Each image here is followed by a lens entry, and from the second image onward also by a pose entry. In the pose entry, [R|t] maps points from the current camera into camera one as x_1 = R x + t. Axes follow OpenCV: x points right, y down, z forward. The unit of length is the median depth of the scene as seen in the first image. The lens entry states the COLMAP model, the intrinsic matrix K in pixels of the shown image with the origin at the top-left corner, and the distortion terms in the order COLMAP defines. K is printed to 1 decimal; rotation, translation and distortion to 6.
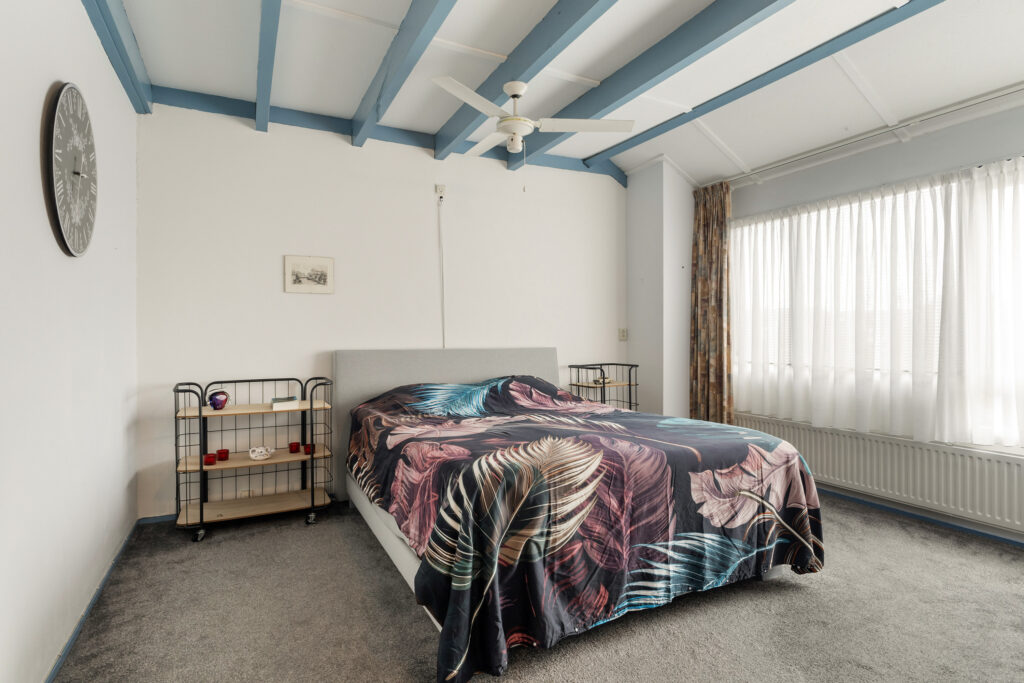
lens RADIAL K [[532.8, 0, 510.6], [0, 532.8, 339.0], [0, 0, 1]] dist [-0.017375, 0.000404]
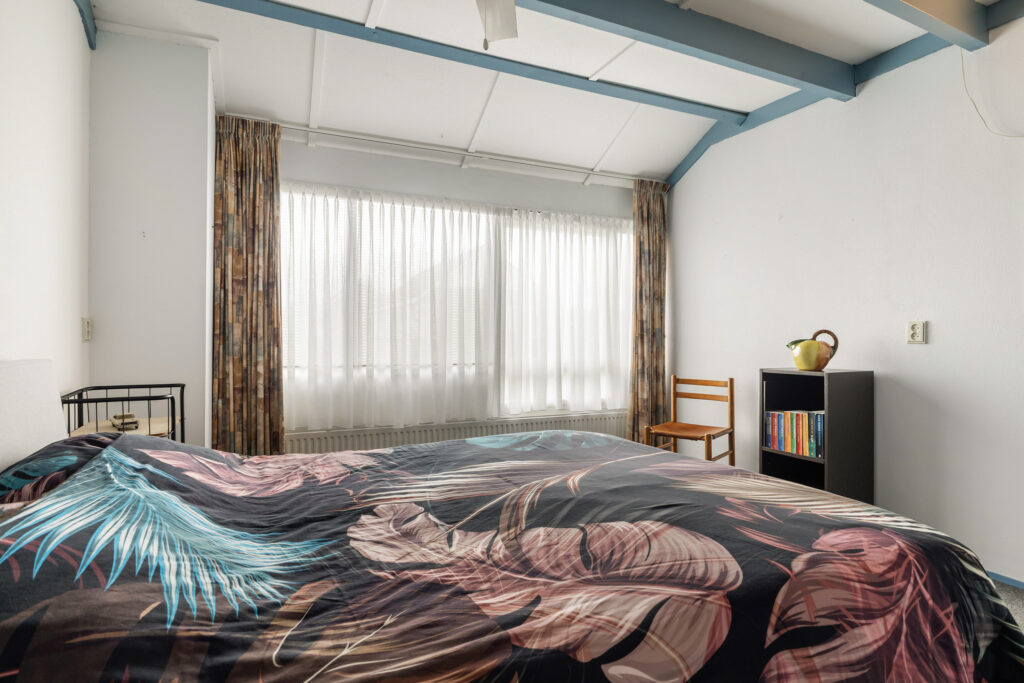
lens RADIAL K [[532.8, 0, 510.5], [0, 532.8, 340.2], [0, 0, 1]] dist [-0.017375, 0.000404]
pose [[0.038413, -0.008913, 0.999222, -0.356627], [0.000460, 0.999960, 0.008902, -0.002625], [-0.999262, 0.000118, 0.038415, 0.708338]]
